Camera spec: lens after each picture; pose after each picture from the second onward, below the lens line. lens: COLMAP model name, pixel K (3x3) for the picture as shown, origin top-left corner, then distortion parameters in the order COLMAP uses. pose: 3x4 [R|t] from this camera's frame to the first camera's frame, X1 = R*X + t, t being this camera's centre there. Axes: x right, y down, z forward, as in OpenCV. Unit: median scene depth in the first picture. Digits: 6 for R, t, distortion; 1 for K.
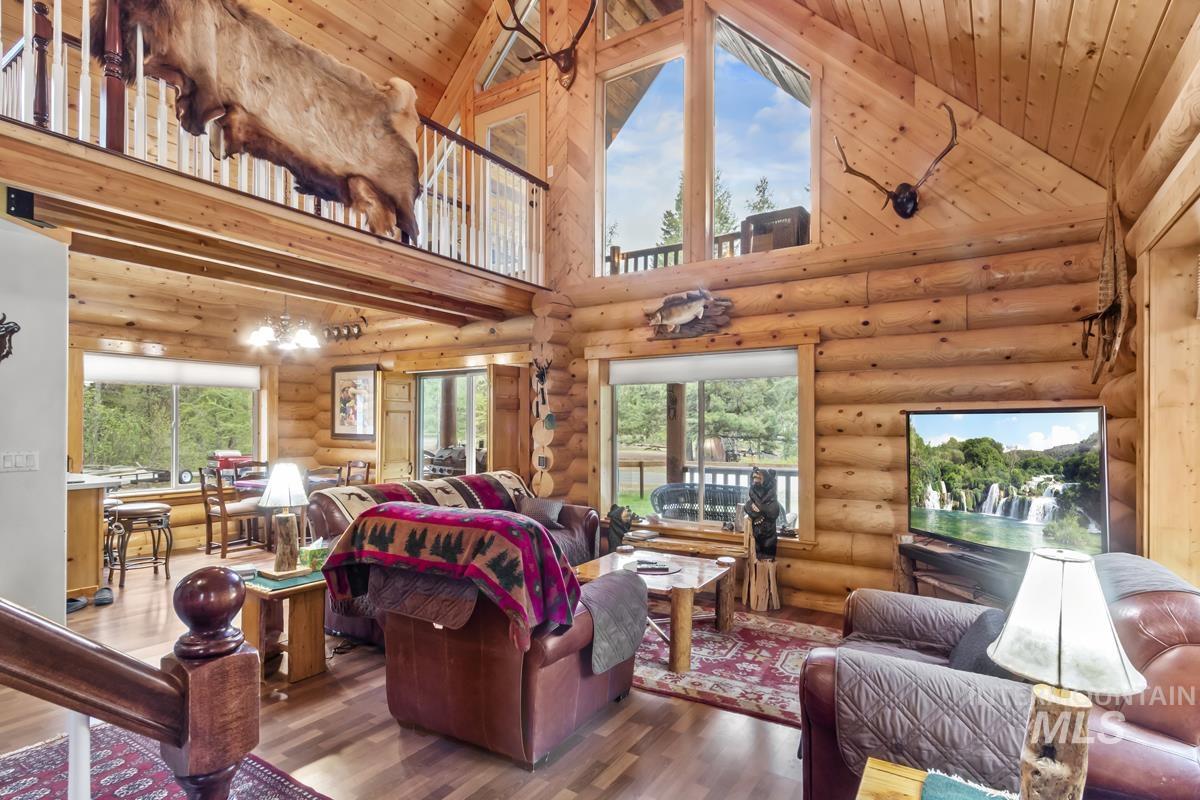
lens RADIAL K [[609.2, 0, 598.8], [0, 609.2, 422.1], [0, 0, 1]] dist [0.002965, 0.000713]
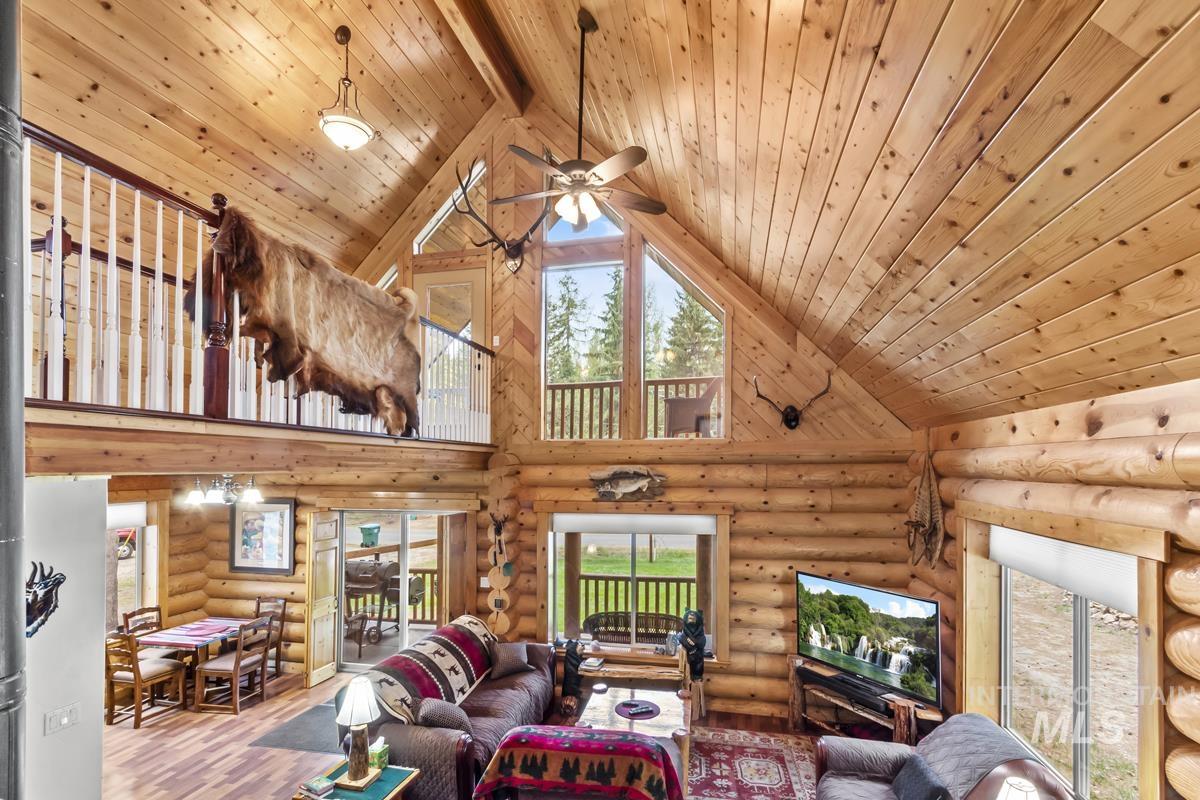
lens RADIAL K [[582.3, 0, 600.5], [0, 582.3, 459.3], [0, 0, 1]] dist [0.006746, -0.000952]
pose [[0.937139, -0.000361, 0.348955, -0.375527], [0.000626, 1.000000, -0.000645, -0.260317], [-0.348955, 0.000823, 0.937139, -0.109211]]
